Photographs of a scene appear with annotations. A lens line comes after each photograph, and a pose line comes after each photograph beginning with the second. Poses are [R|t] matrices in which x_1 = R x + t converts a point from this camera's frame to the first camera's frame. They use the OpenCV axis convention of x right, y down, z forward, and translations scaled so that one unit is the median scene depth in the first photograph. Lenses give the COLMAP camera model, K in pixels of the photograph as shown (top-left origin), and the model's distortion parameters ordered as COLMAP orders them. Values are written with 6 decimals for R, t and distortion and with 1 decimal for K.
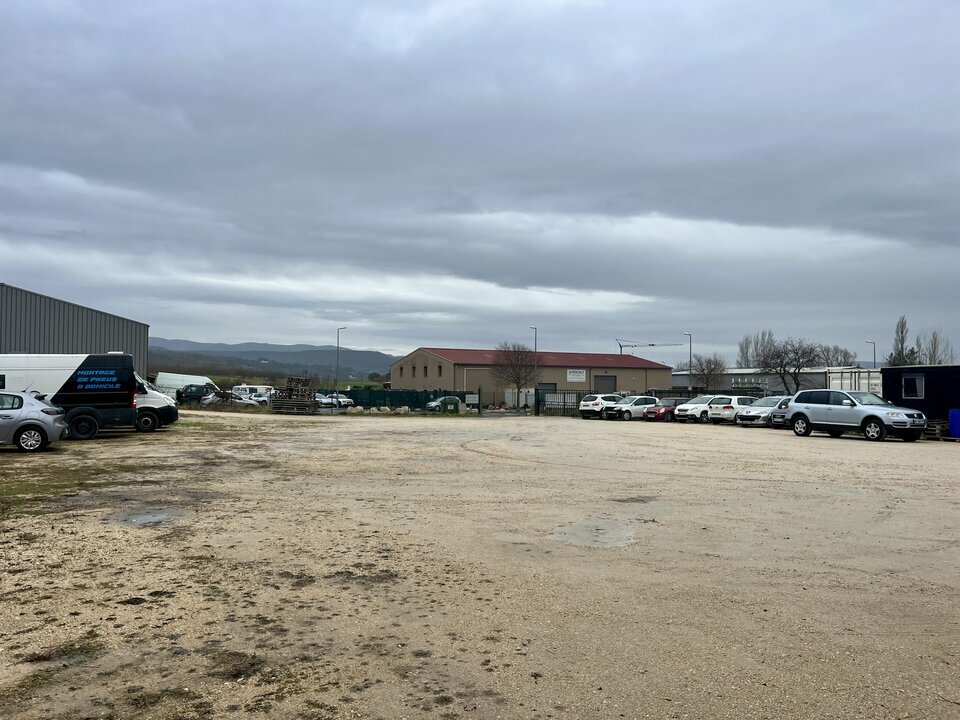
lens RADIAL K [[716.2, 0, 480.0], [0, 716.2, 360.0], [0, 0, 1]] dist [0.048085, -0.068901]
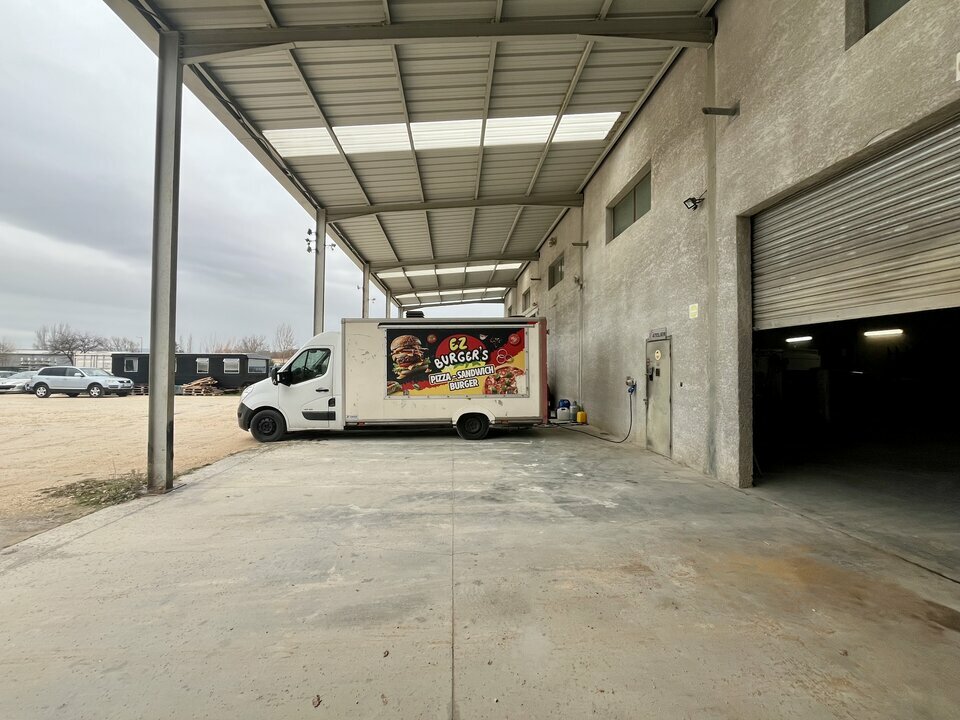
lens RADIAL K [[390.8, 0, 480.0], [0, 390.8, 360.0], [0, 0, 1]] dist [-0.001263, -0.000286]
pose [[0.378769, 0.017423, 0.925327, 0.197798], [-0.040311, 0.999184, -0.002313, -0.027339], [-0.924613, -0.036425, 0.379162, -0.545229]]
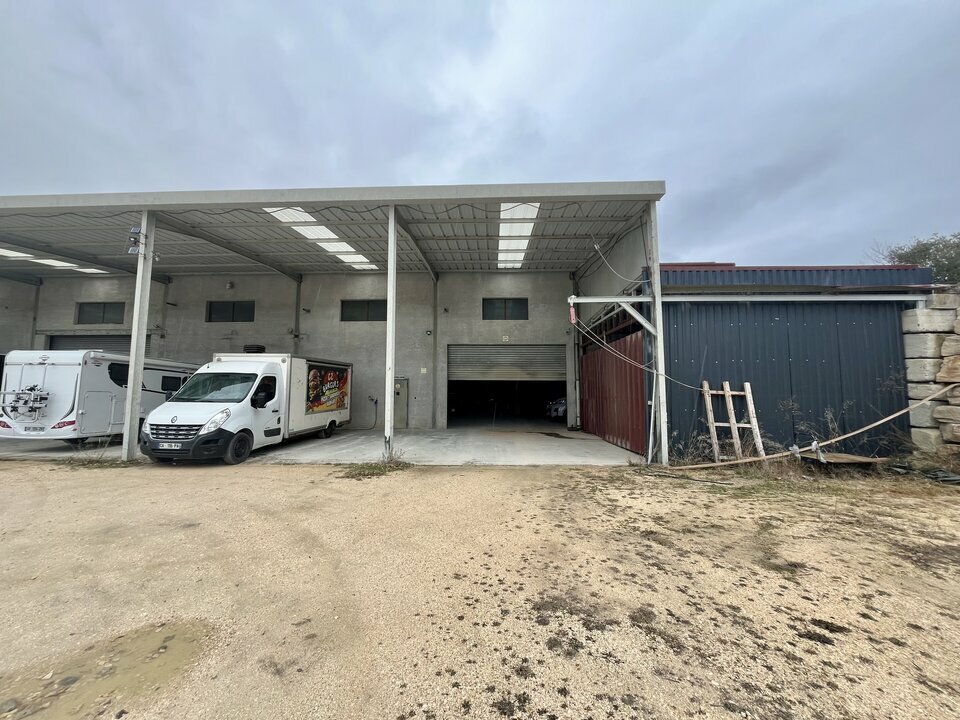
lens RADIAL K [[390.8, 0, 480.0], [0, 390.8, 360.0], [0, 0, 1]] dist [-0.001263, -0.000286]
pose [[-0.878486, 0.037390, 0.476303, -0.306399], [-0.020762, 0.993004, -0.116243, 0.057275], [-0.477317, -0.112007, -0.871564, 1.527603]]
